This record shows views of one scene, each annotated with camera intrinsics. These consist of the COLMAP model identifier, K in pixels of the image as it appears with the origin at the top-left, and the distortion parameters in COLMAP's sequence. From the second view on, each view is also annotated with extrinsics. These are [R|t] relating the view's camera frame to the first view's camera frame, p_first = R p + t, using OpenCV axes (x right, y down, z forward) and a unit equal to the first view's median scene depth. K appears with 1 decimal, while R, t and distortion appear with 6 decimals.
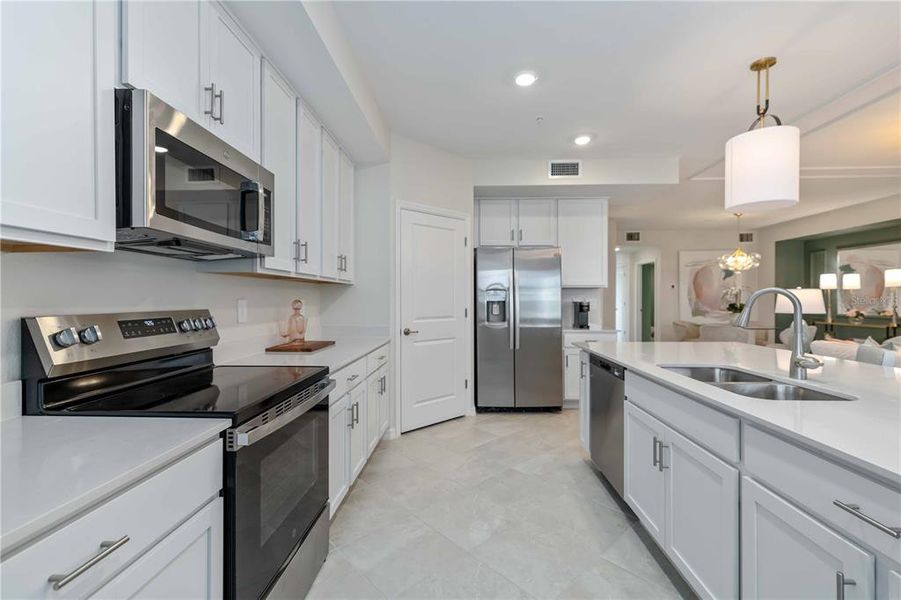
lens RADIAL K [[387.3, 0, 450.5], [0, 387.3, 300.0], [0, 0, 1]] dist [0.001255, 0.000267]
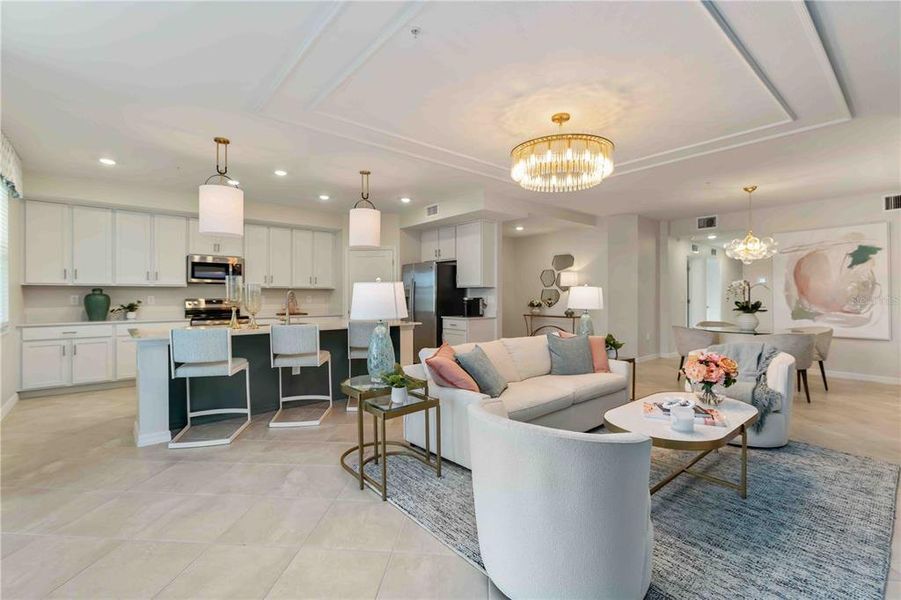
lens RADIAL K [[401.8, 0, 450.5], [0, 401.8, 300.0], [0, 0, 1]] dist [0.001538, 0.000460]
pose [[0.678502, 0.007763, -0.734557, 1.459652], [-0.003266, 0.999966, 0.007551, 0.002287], [0.734591, -0.002724, 0.678505, -0.021377]]
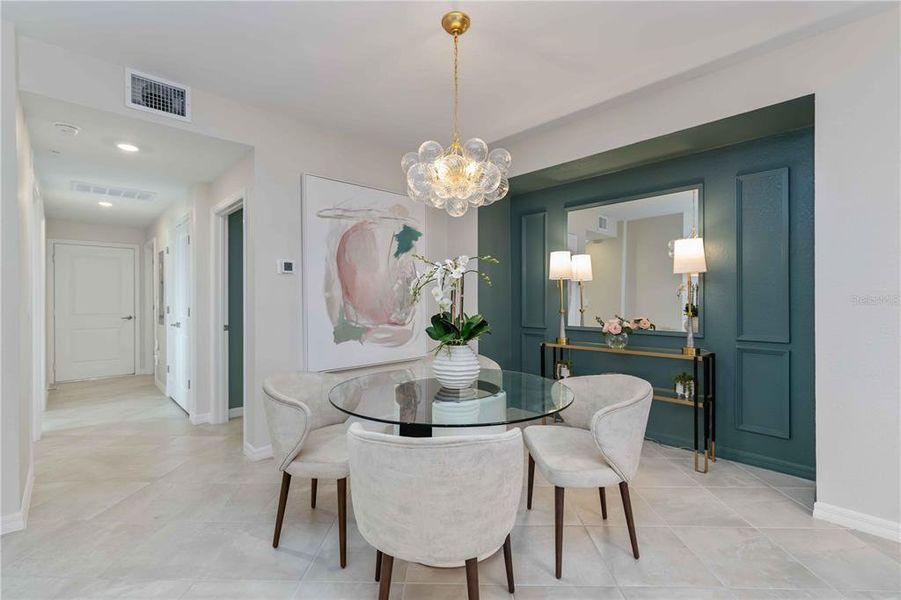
lens RADIAL K [[401.8, 0, 450.5], [0, 401.8, 300.0], [0, 0, 1]] dist [0.001538, 0.000460]
pose [[0.686637, -0.005049, 0.726983, 0.786348], [0.007820, 0.999969, -0.000441, -0.002353], [-0.726959, 0.005988, 0.686655, 1.221600]]
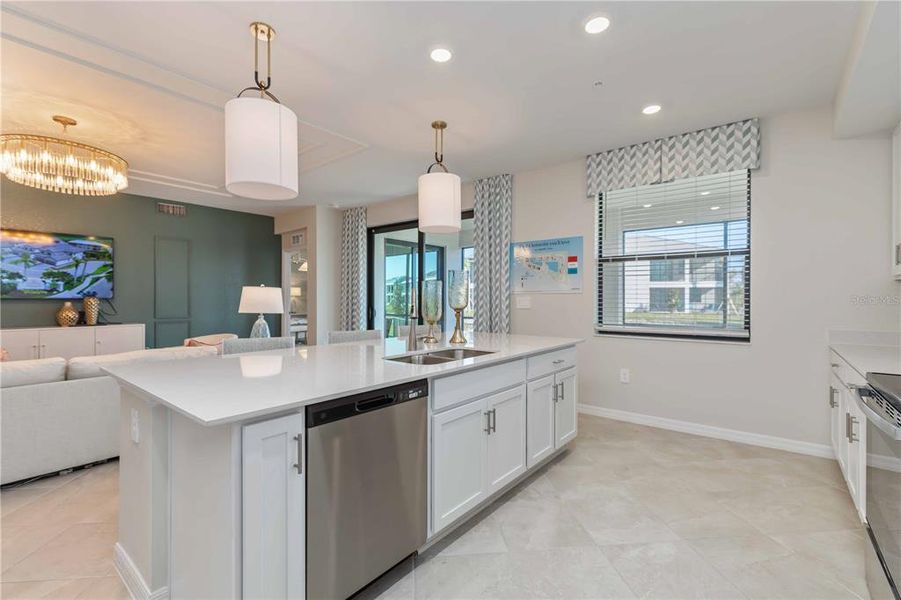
lens RADIAL K [[396.0, 0, 450.5], [0, 396.0, 300.0], [0, 0, 1]] dist [-0.002724, -0.000276]
pose [[-0.801220, -0.002791, 0.598363, -0.045234], [0.001093, 0.999981, 0.006128, 0.001193], [-0.598369, 0.005564, -0.801202, 0.841171]]
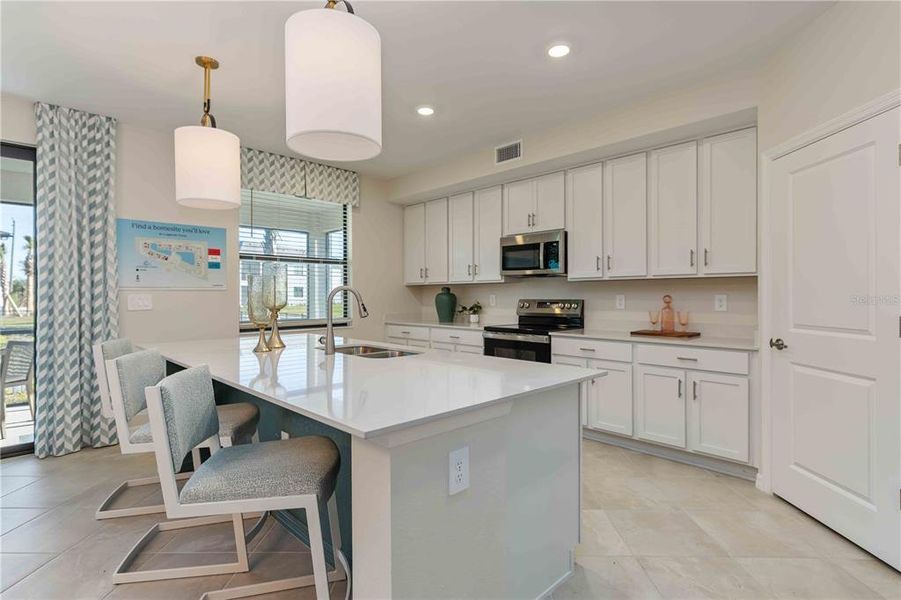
lens RADIAL K [[450.6, 0, 449.1], [0, 450.6, 295.6], [0, 0, 1]] dist [0.001309, 0.000487]
pose [[-0.689634, 0.003117, -0.724152, 0.694327], [-0.000591, 0.999988, 0.004866, -0.002816], [0.724158, 0.003784, -0.689624, 0.945081]]
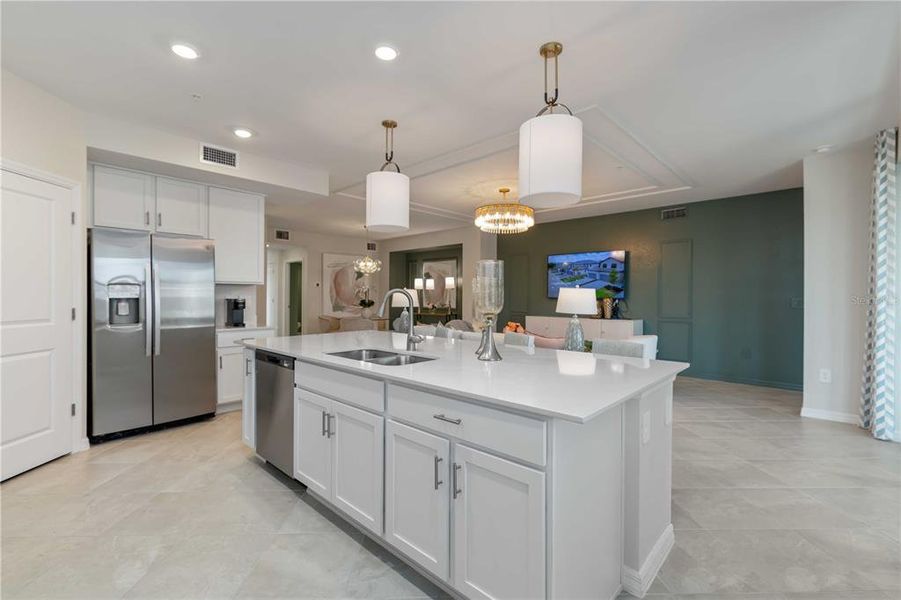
lens RADIAL K [[396.0, 0, 450.5], [0, 396.0, 300.0], [0, 0, 1]] dist [-0.002724, -0.000276]
pose [[0.653918, -0.004467, 0.756553, -0.059391], [-0.002059, 0.999968, 0.007685, -0.001102], [-0.756563, -0.006583, 0.653888, -0.040790]]
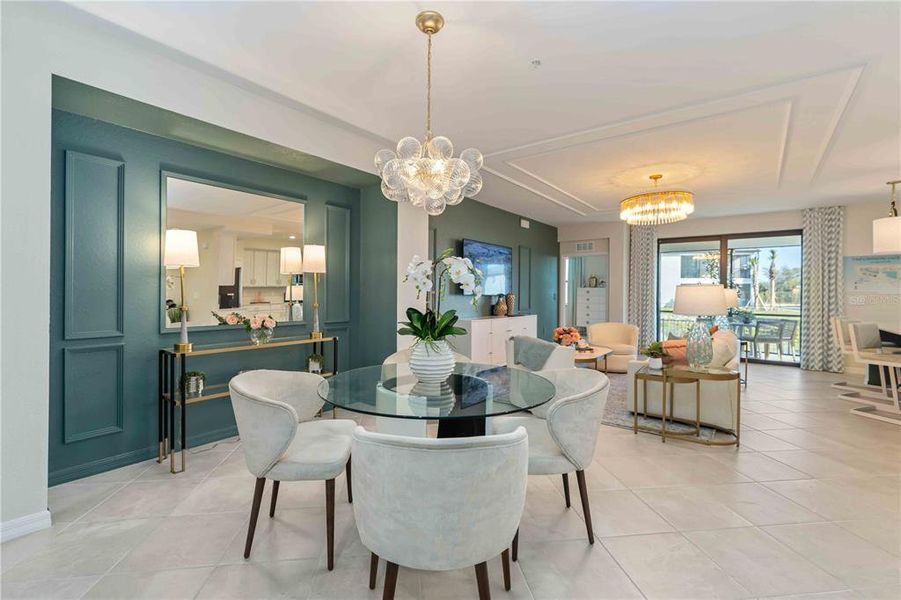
lens RADIAL K [[400.8, 0, 452.7], [0, 400.8, 293.6], [0, 0, 1]] dist [0.002554, 0.000414]
pose [[-0.819911, -0.007179, 0.572446, 0.847154], [-0.006021, 0.999974, 0.003917, -0.007582], [-0.572459, -0.000236, -0.819933, 1.980658]]
